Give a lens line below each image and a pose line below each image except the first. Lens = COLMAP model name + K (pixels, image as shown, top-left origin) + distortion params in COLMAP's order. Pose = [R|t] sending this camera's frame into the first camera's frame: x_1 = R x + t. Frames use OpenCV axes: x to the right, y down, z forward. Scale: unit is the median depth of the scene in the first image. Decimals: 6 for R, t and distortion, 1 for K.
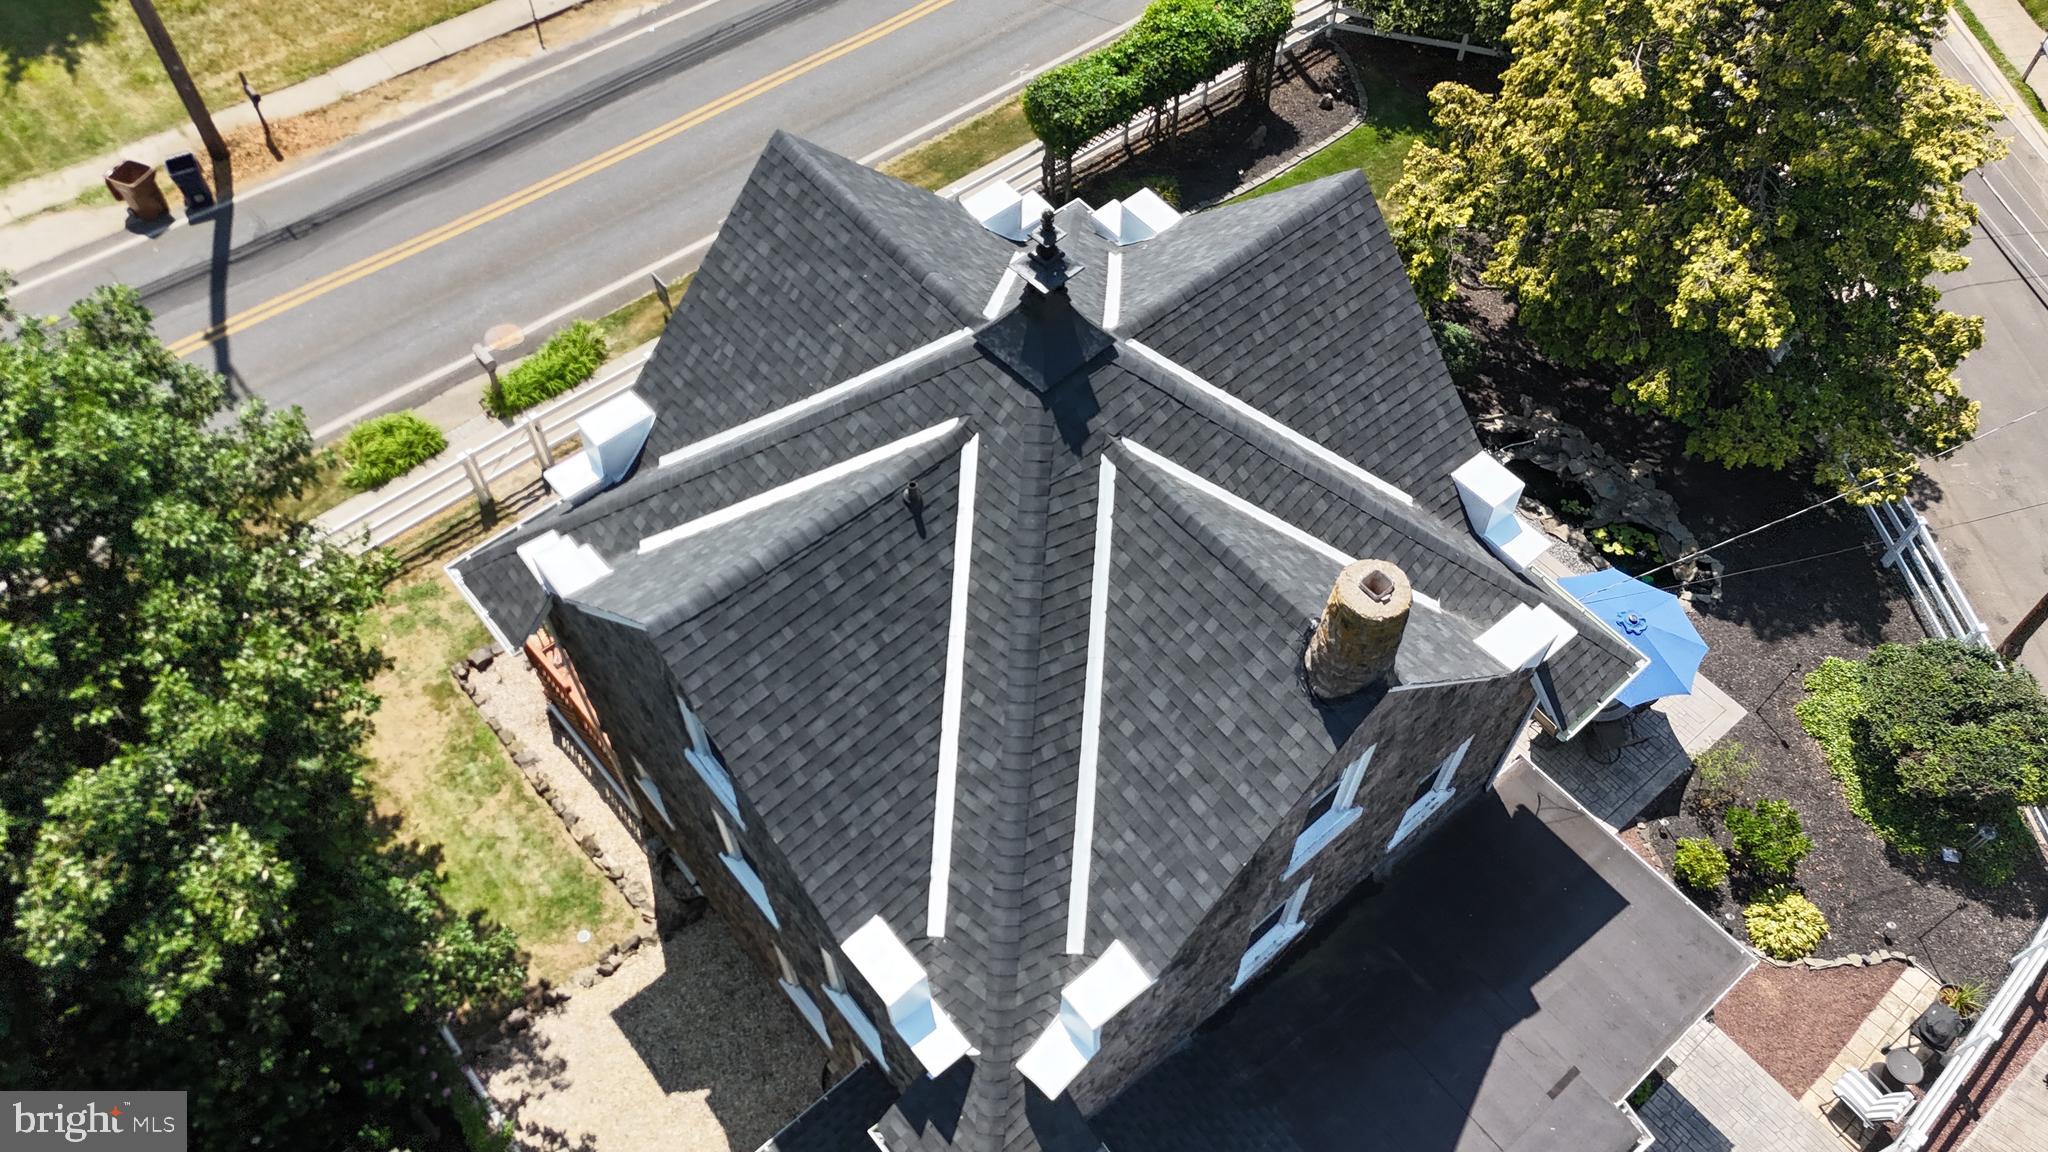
lens RADIAL K [[1460.7, 0, 1024.0], [0, 1460.7, 576.0], [0, 0, 1]] dist [0.079205, -0.071130]
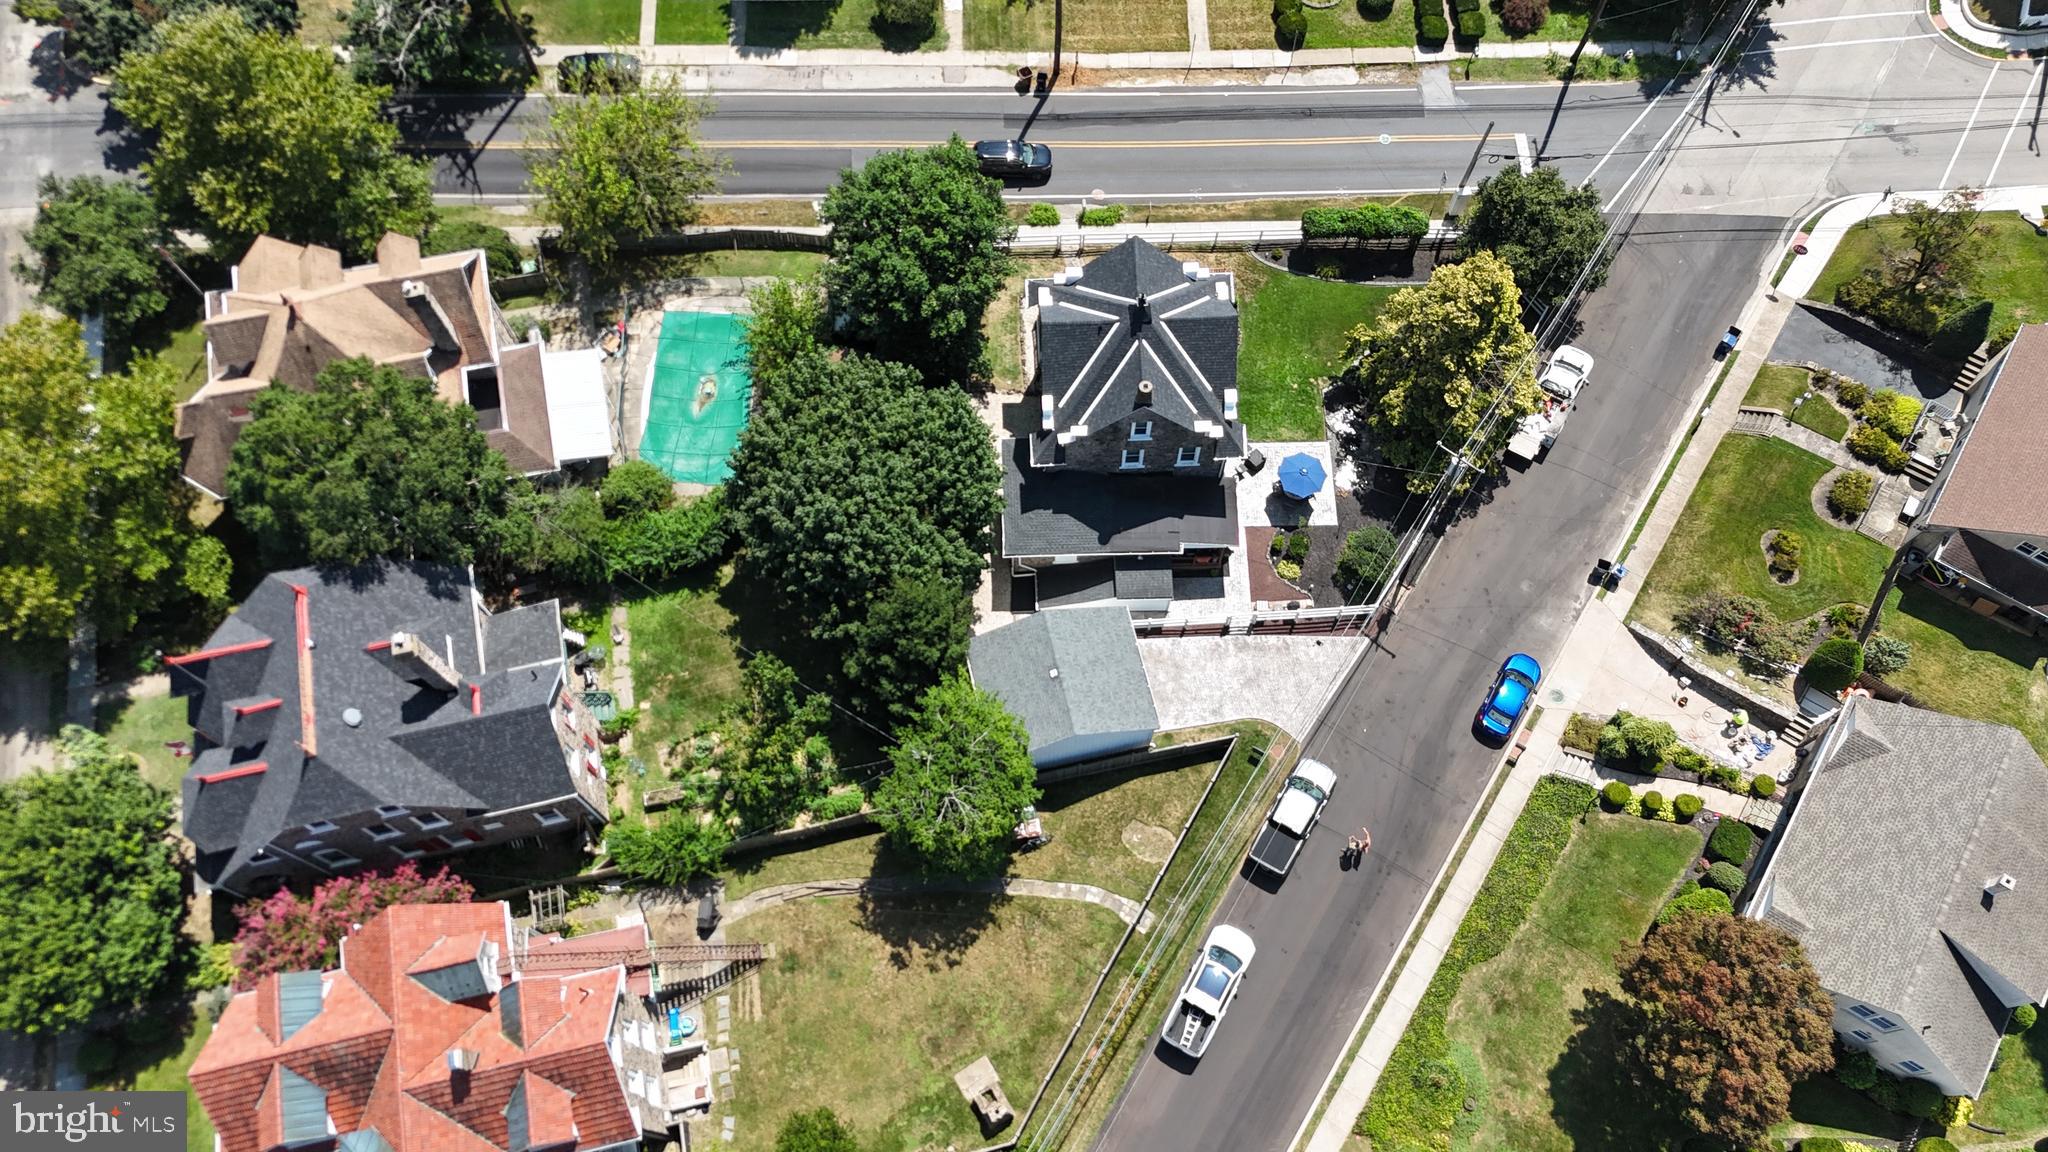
lens RADIAL K [[1460.7, 0, 1024.0], [0, 1460.7, 576.0], [0, 0, 1]] dist [0.079205, -0.071130]
pose [[0.779698, 0.573583, -0.251144, 0.825531], [-0.510442, 0.814546, 0.275614, -0.340784], [0.362656, -0.086702, 0.927881, -2.147139]]
